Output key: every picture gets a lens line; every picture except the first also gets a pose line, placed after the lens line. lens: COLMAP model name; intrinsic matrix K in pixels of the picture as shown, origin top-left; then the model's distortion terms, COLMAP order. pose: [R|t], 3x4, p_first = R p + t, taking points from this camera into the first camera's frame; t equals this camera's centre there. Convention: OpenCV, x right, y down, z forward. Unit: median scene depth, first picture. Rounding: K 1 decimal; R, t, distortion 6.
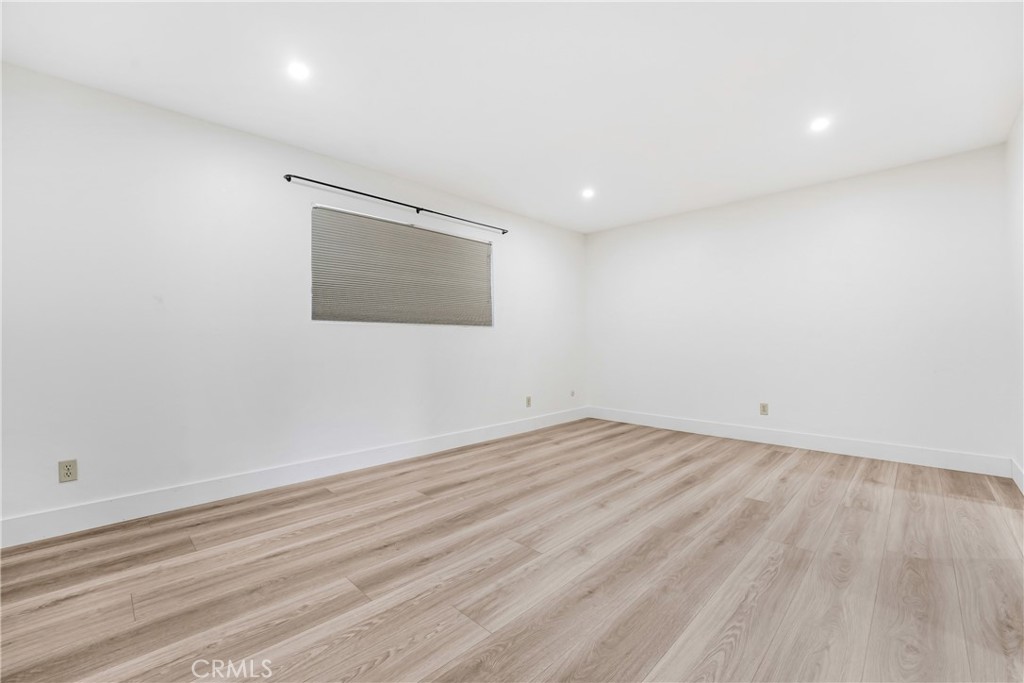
lens RADIAL K [[418.5, 0, 513.2], [0, 418.5, 336.5], [0, 0, 1]] dist [-0.000242, 0.000067]
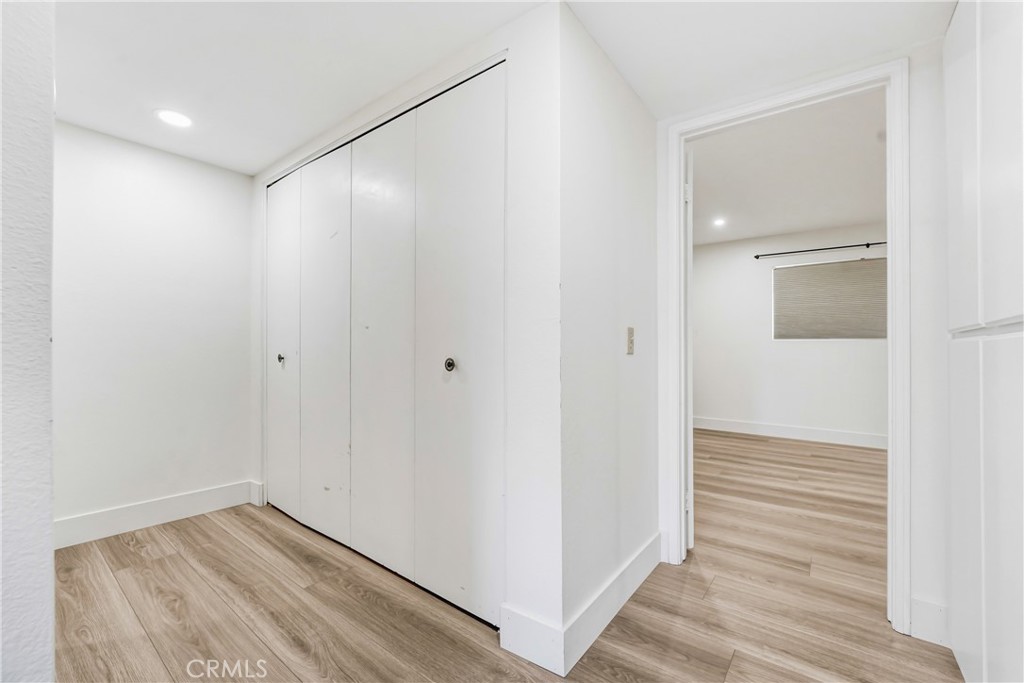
lens RADIAL K [[418.5, 0, 513.2], [0, 418.5, 336.5], [0, 0, 1]] dist [-0.000242, 0.000067]
pose [[0.123999, -0.019867, -0.992083, 1.253740], [0.003568, 0.999802, -0.019576, -0.024561], [0.992276, -0.001112, 0.124046, -0.260820]]
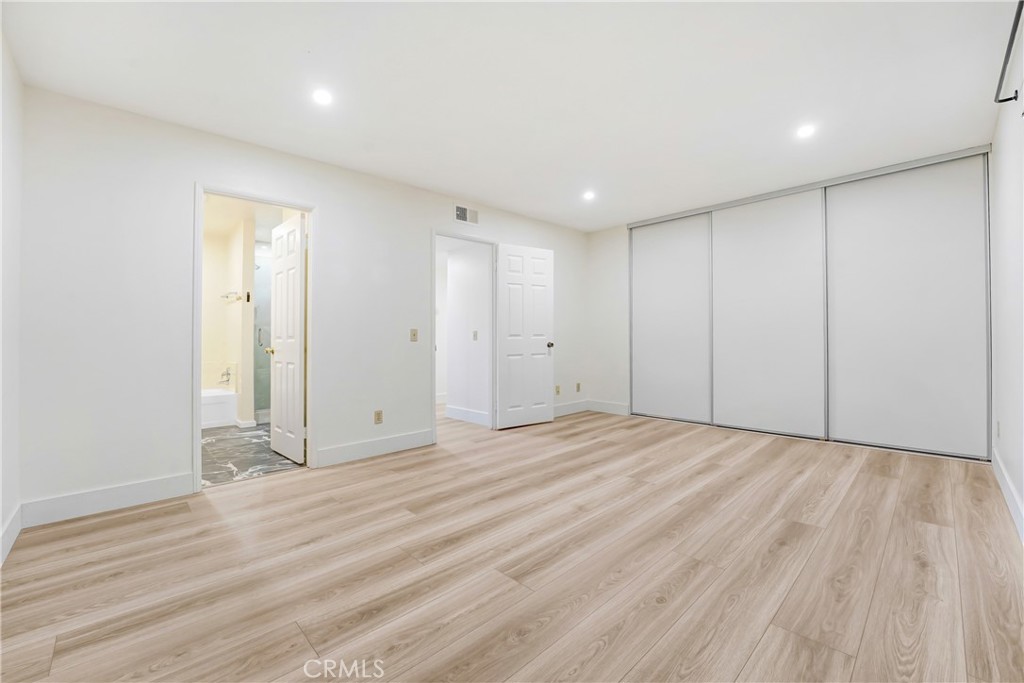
lens RADIAL K [[418.5, 0, 513.2], [0, 418.5, 336.5], [0, 0, 1]] dist [-0.000242, 0.000067]
pose [[-0.999707, 0.014951, 0.019019, 0.344067], [0.014651, 0.999767, -0.015829, 0.026521], [-0.019251, -0.015546, -0.999694, 1.973178]]
